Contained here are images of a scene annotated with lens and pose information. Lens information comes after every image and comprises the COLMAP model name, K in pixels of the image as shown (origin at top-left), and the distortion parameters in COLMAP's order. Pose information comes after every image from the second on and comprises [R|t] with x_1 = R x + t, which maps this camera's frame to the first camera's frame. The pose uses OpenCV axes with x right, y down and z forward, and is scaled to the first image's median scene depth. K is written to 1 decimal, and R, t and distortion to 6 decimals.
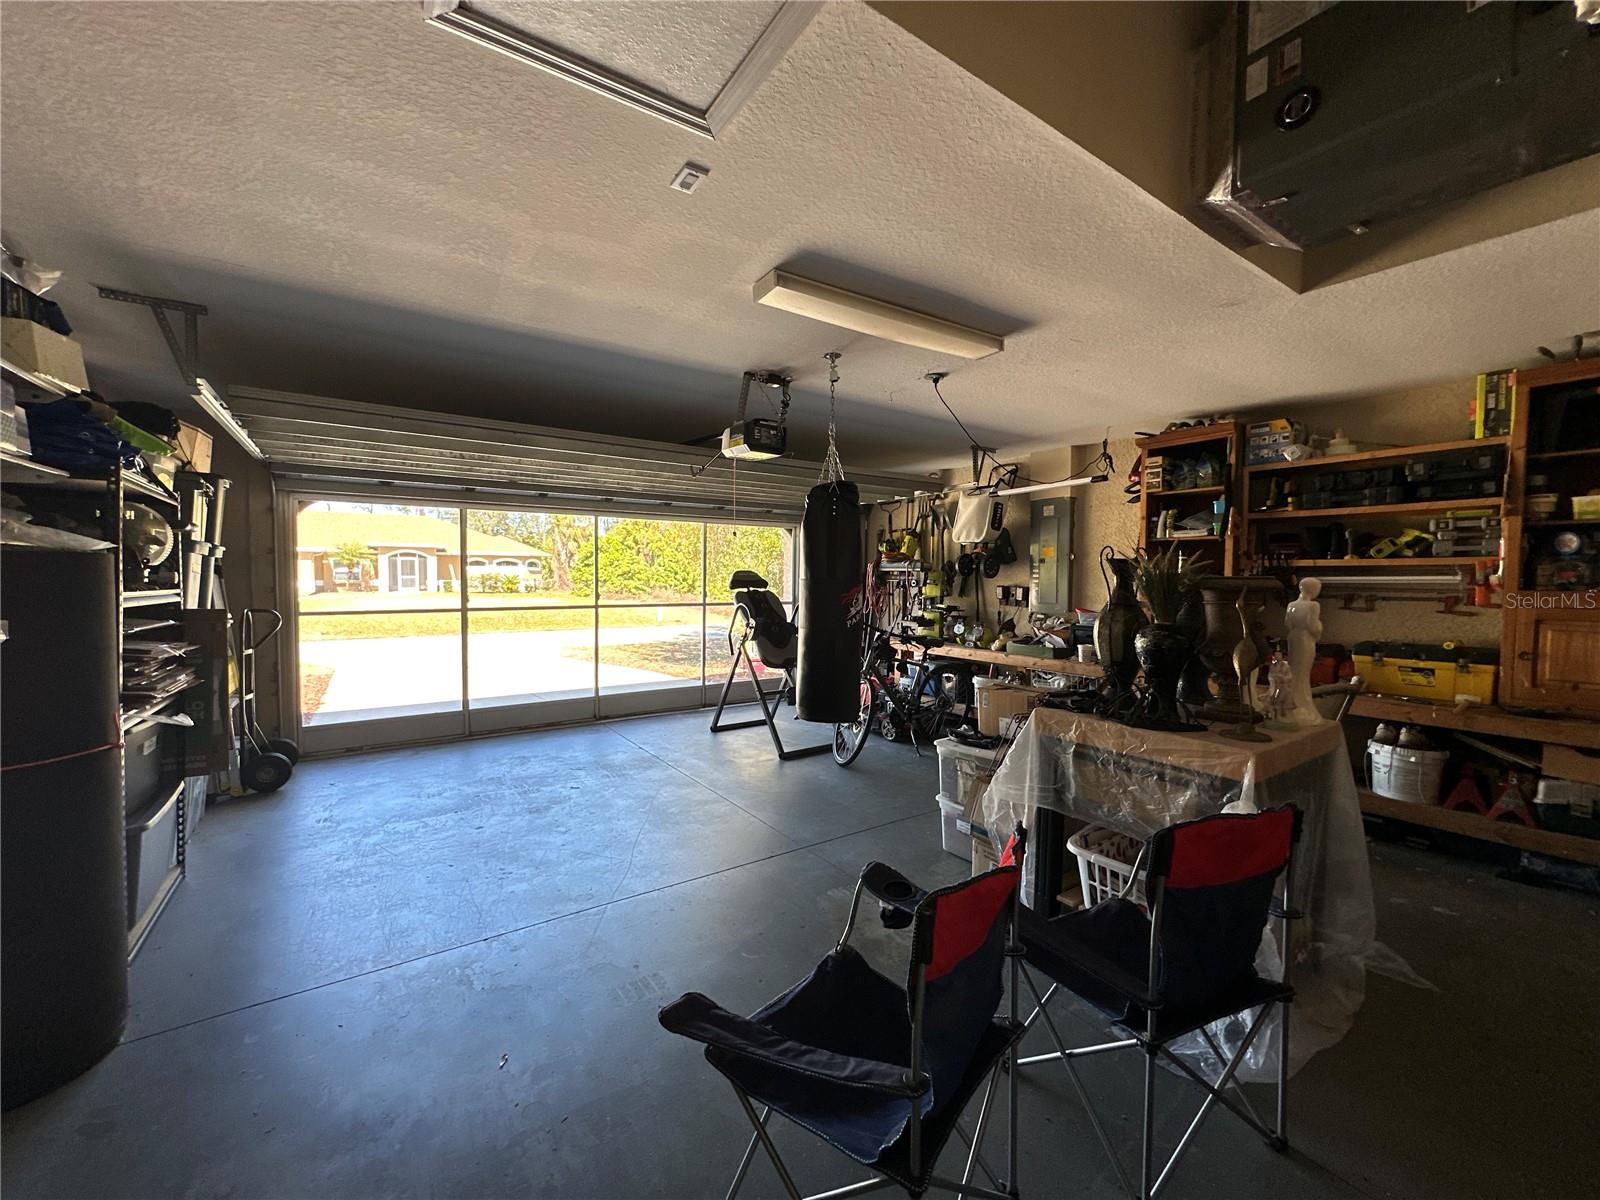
lens RADIAL K [[637.7, 0, 795.2], [0, 637.7, 605.8], [0, 0, 1]] dist [0.000548, 0.000375]
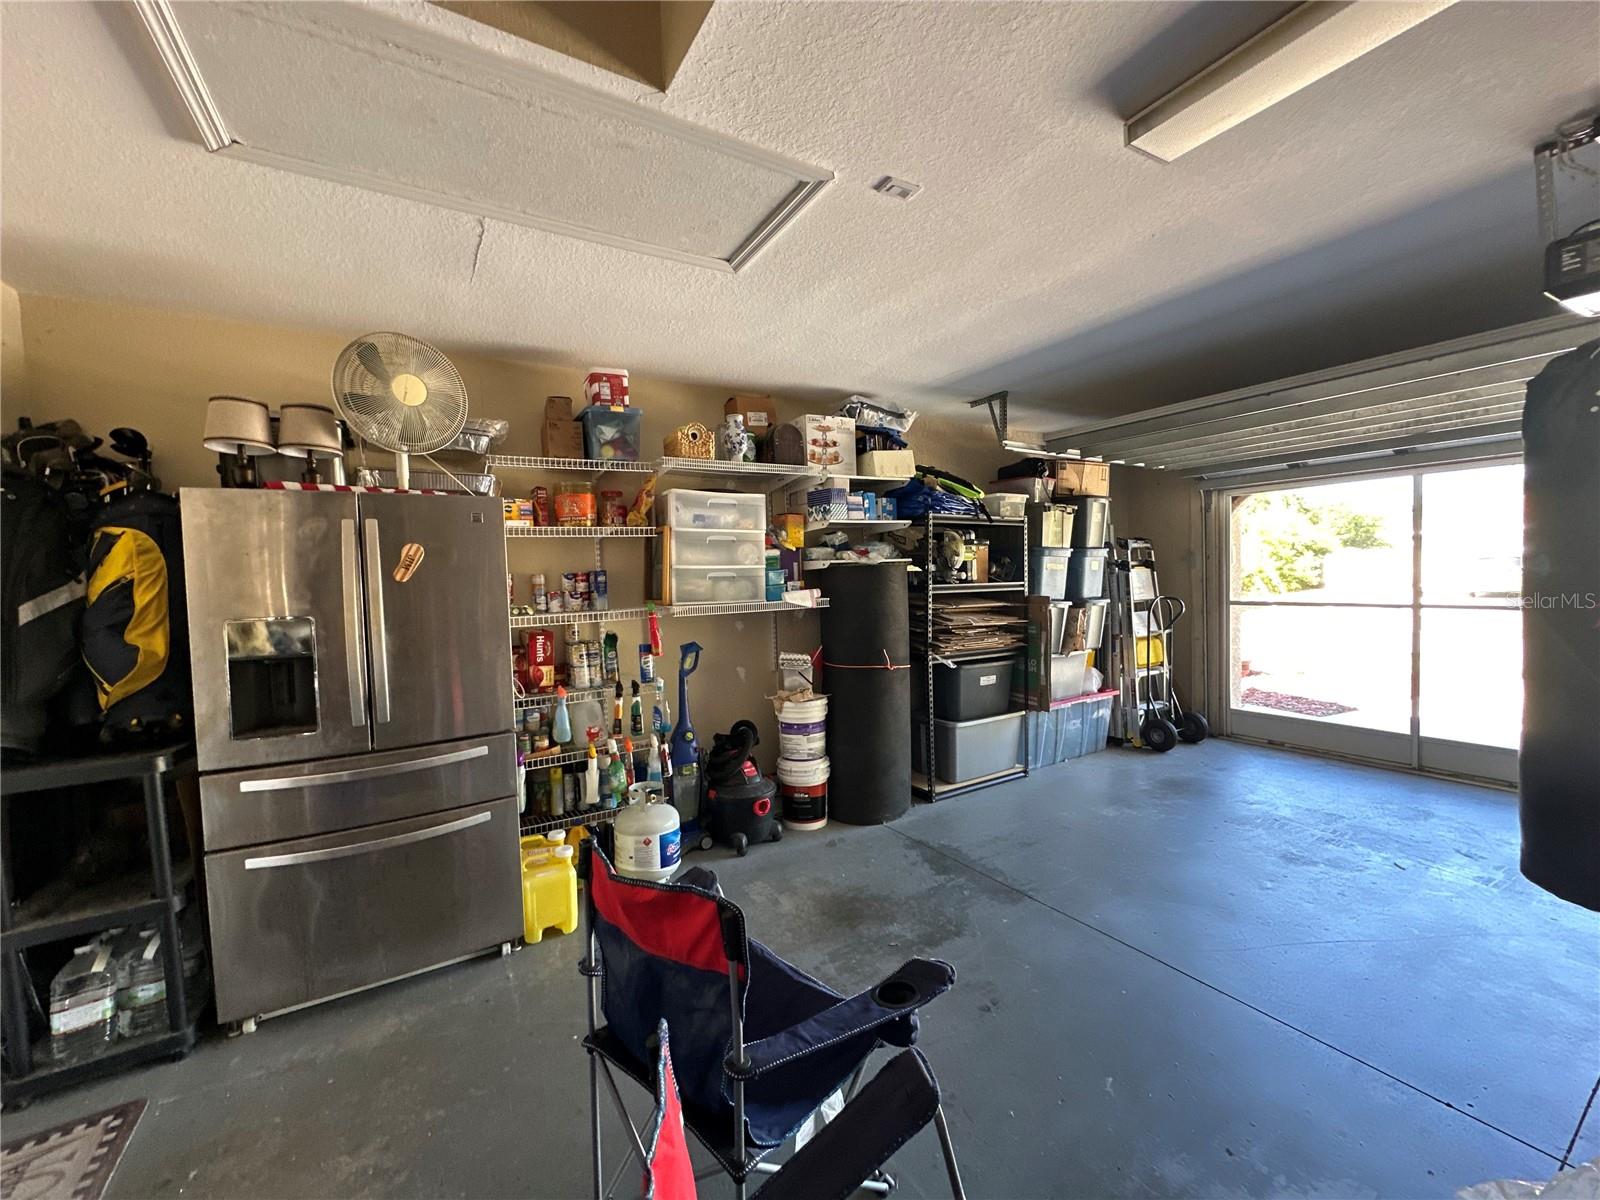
lens RADIAL K [[637.7, 0, 798.2], [0, 637.7, 595.4], [0, 0, 1]] dist [0.000548, 0.000375]
pose [[-0.036672, 0.025797, -0.998994, 0.346867], [-0.019674, 0.999454, 0.026531, -0.014597], [0.999134, 0.020628, -0.036145, 0.345582]]
